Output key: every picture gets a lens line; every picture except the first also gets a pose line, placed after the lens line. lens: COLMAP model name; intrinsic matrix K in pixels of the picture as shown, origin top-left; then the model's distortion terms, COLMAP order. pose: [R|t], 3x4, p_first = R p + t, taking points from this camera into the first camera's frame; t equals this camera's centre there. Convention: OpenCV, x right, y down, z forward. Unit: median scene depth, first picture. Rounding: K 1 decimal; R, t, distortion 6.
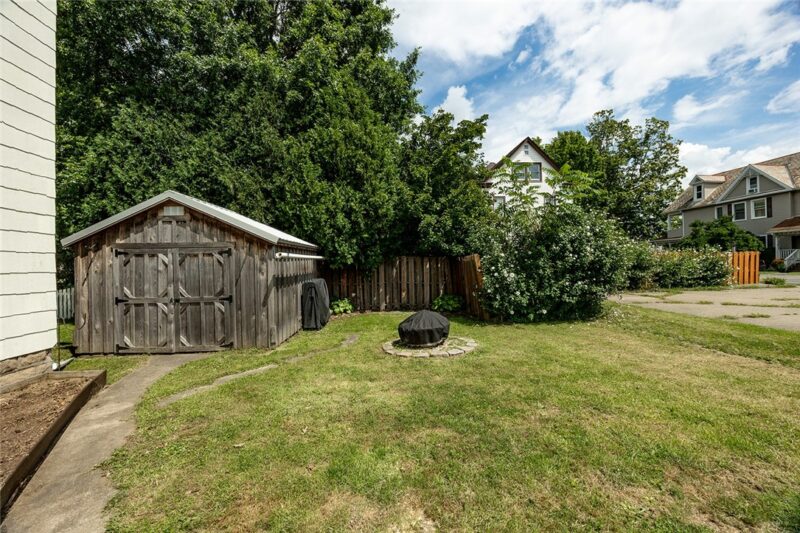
lens RADIAL K [[308.5, 0, 389.8], [0, 308.5, 259.2], [0, 0, 1]] dist [-0.001271, -0.000048]
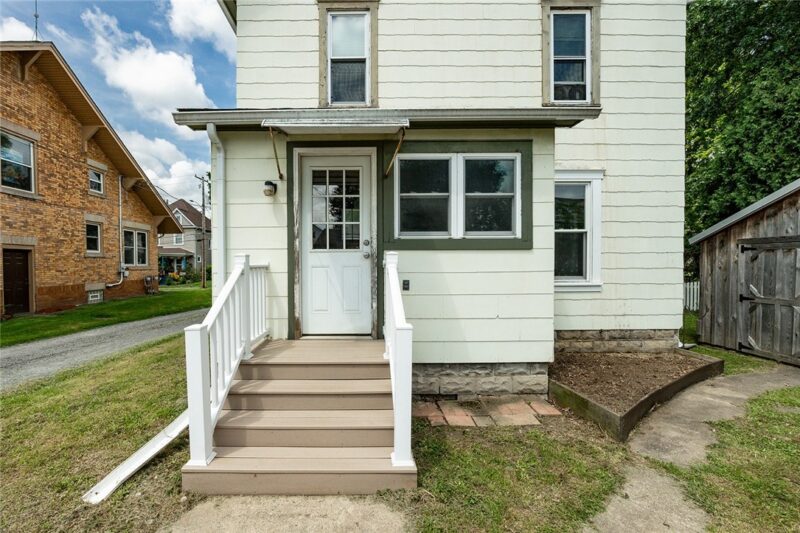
lens RADIAL K [[325.2, 0, 364.4], [0, 325.2, 279.9], [0, 0, 1]] dist [-0.012246, 0.000461]
pose [[-0.039425, 0.060541, -0.997387, 0.163852], [0.030855, 0.997761, 0.059344, -0.018693], [0.998746, -0.028434, -0.041204, -0.144440]]
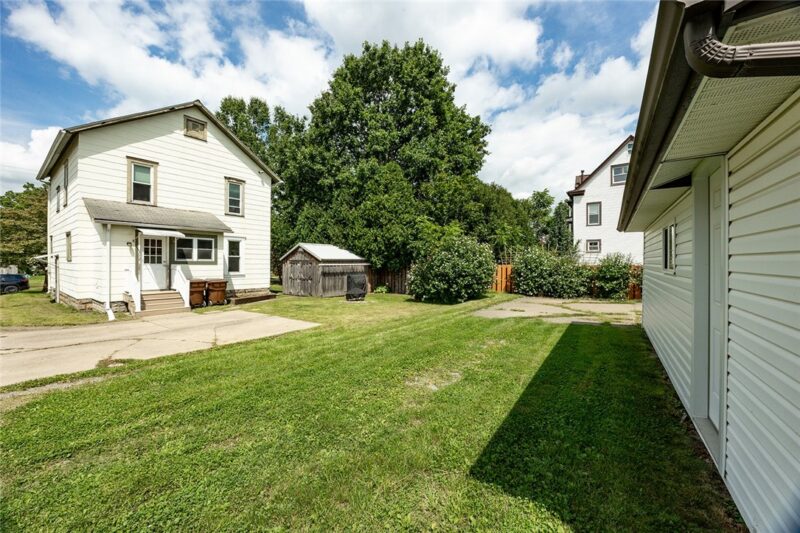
lens RADIAL K [[315.9, 0, 400.0], [0, 315.9, 266.5], [0, 0, 1]] dist [-0.001485, 0.000032]
pose [[0.770540, 0.034171, -0.636475, 2.078184], [-0.011922, 0.999160, 0.039209, -0.123878], [0.637280, -0.022624, 0.770300, -0.791984]]
